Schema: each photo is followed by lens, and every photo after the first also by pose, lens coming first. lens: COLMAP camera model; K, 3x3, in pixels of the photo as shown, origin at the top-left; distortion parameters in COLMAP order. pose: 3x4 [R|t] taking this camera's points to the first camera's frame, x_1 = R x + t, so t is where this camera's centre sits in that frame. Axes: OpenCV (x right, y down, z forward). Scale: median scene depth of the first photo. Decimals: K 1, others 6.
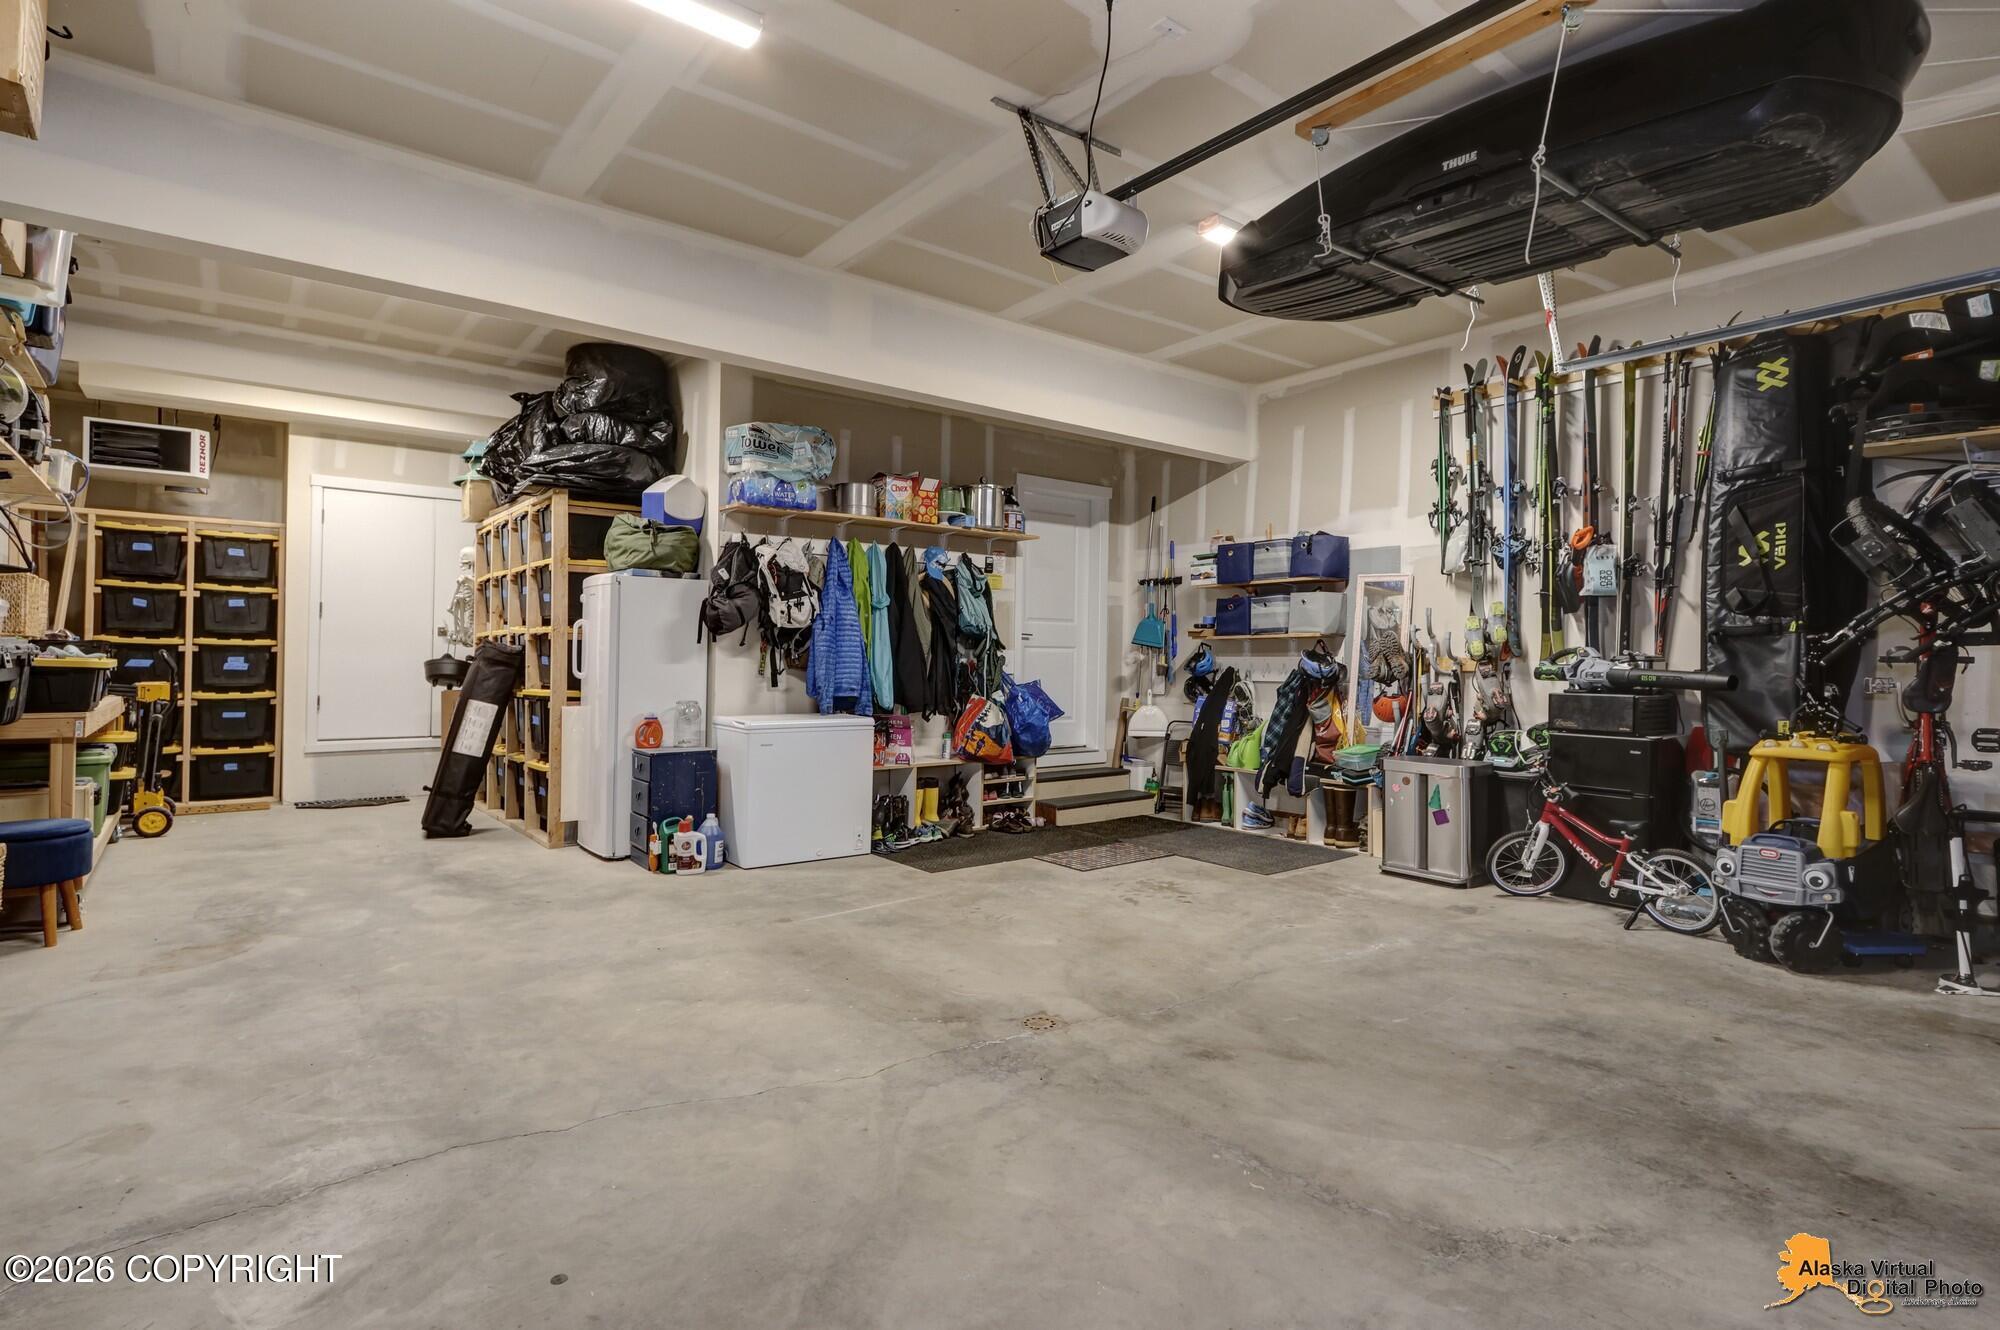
lens RADIAL K [[999.9, 0, 1000.0], [0, 999.9, 665.0], [0, 0, 1]] dist [0.001300, 0.000841]
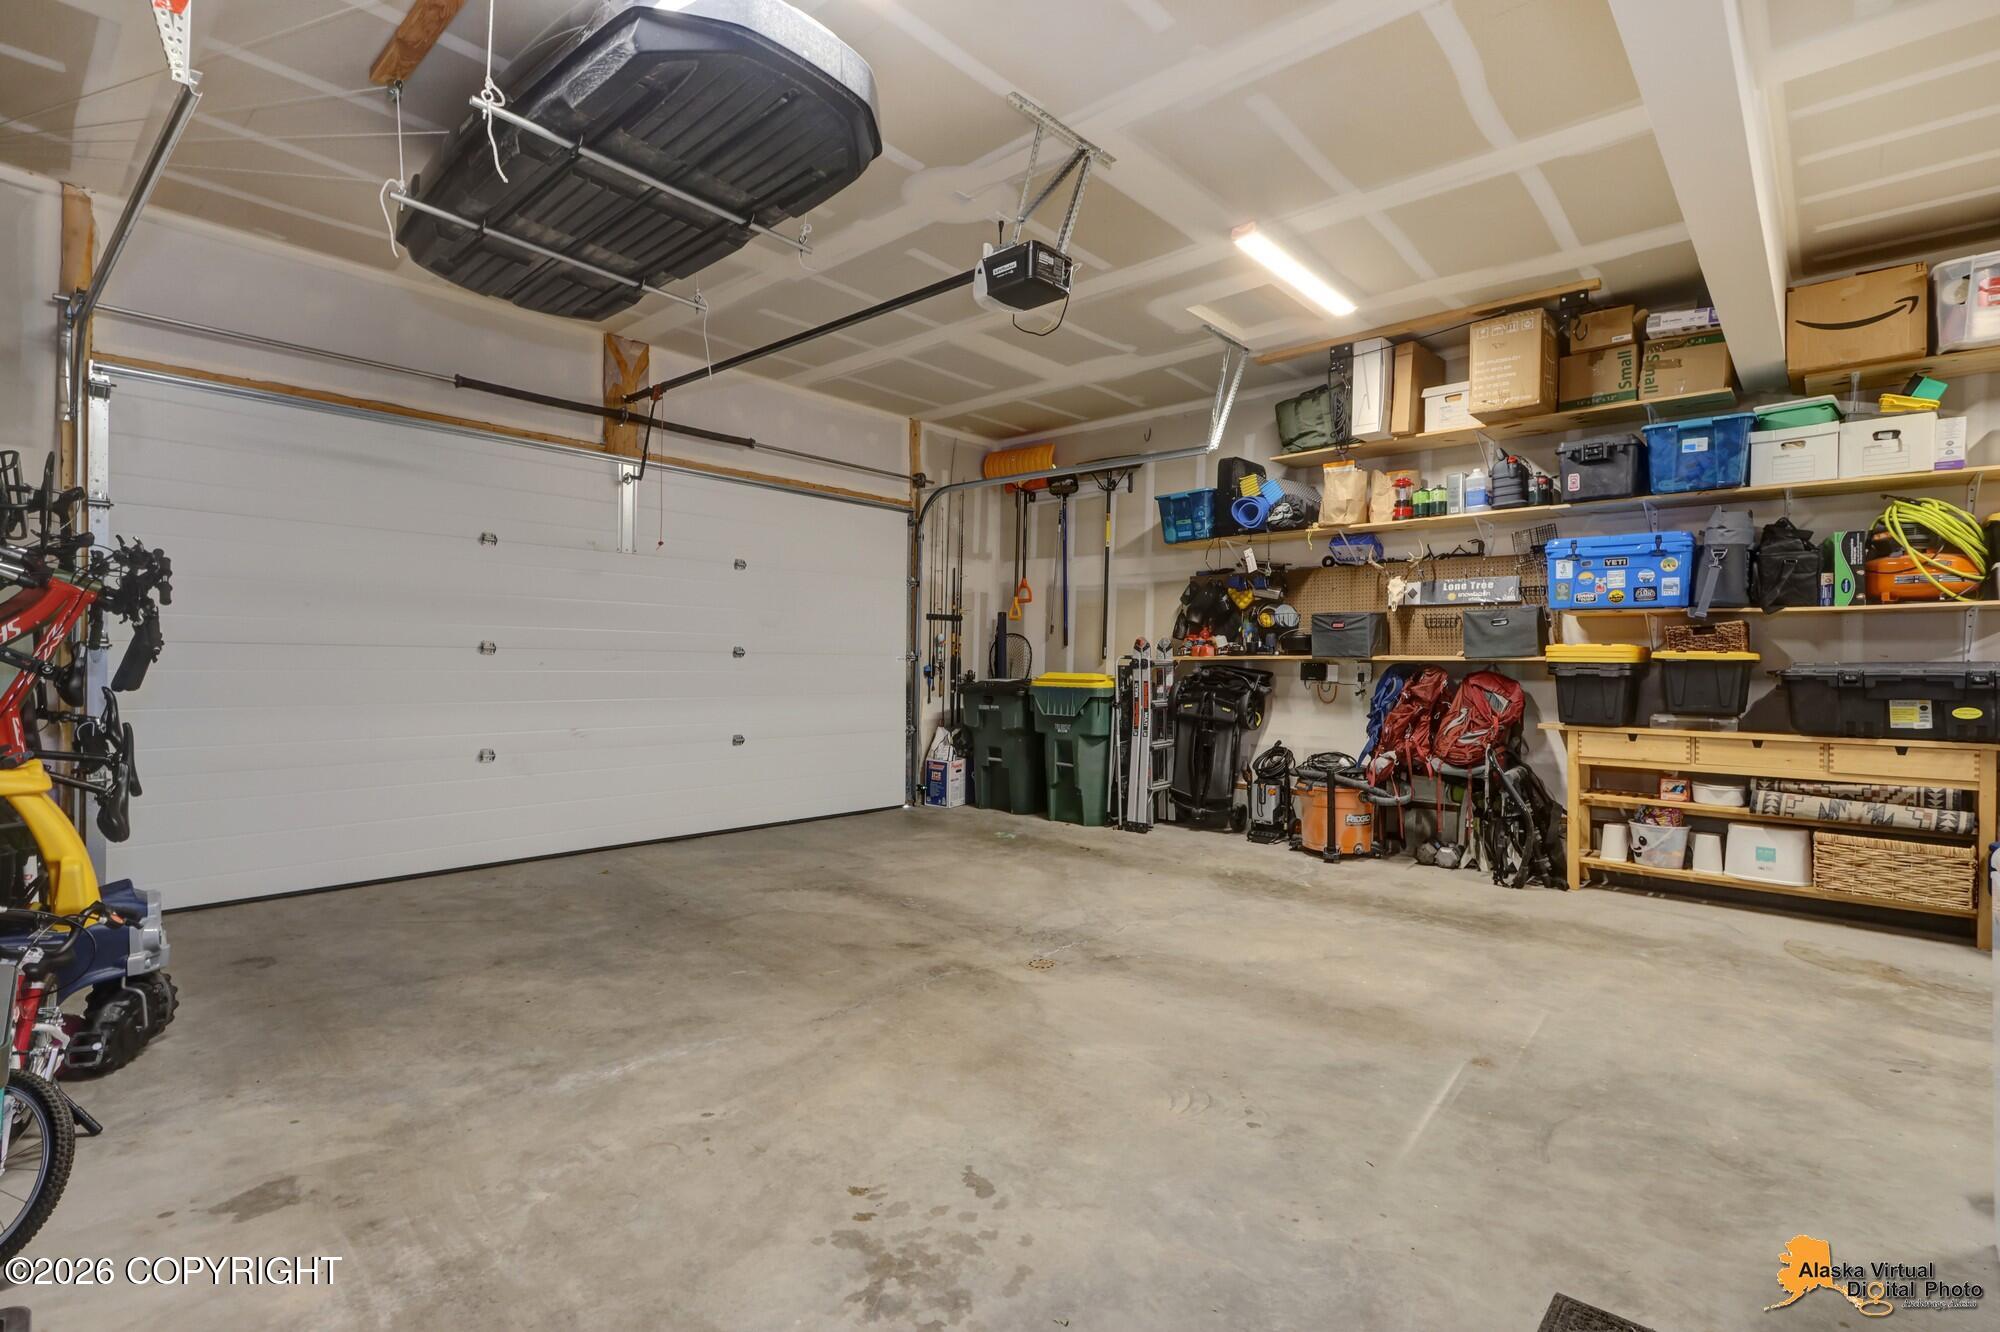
lens RADIAL K [[920.6, 0, 1000.0], [0, 920.6, 666.0], [0, 0, 1]] dist [0.000240, -0.000480]
pose [[-0.983478, -0.019086, -0.180018, 0.298929], [-0.019998, 0.999795, 0.003253, -0.010210], [0.179919, 0.006800, -0.983658, 2.092775]]
